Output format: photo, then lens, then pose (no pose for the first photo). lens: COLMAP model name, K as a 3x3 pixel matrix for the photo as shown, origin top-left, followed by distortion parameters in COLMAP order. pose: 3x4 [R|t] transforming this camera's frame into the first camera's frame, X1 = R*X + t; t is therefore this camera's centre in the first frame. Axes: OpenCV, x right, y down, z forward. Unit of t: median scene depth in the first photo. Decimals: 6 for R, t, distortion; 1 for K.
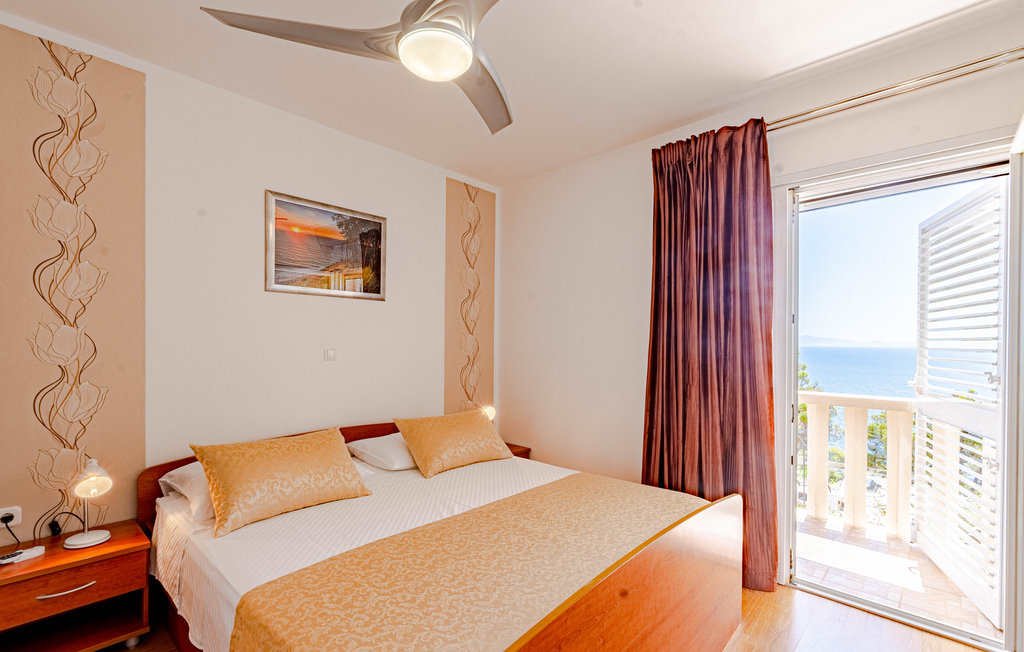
lens RADIAL K [[446.1, 0, 502.0], [0, 446.1, 327.9], [0, 0, 1]] dist [0.001285, 0.000174]
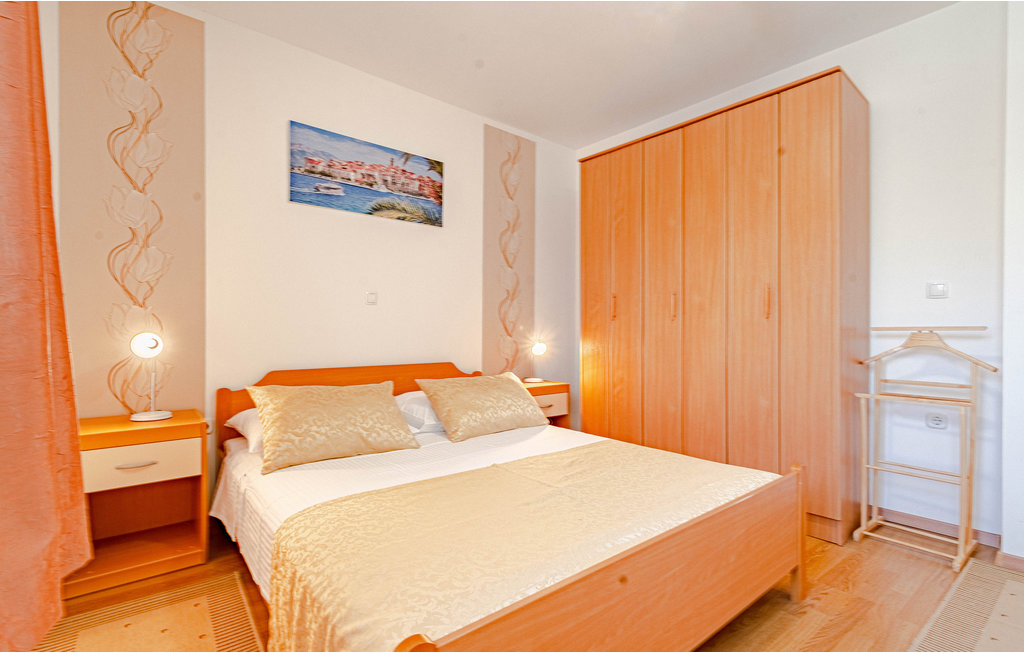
lens RADIAL K [[446.1, 0, 502.0], [0, 446.1, 327.9], [0, 0, 1]] dist [0.001285, 0.000174]
pose [[0.996247, -0.004162, -0.086458, -0.001736], [0.003817, 0.999984, -0.004145, 0.140800], [0.086474, 0.003800, 0.996247, 0.001860]]
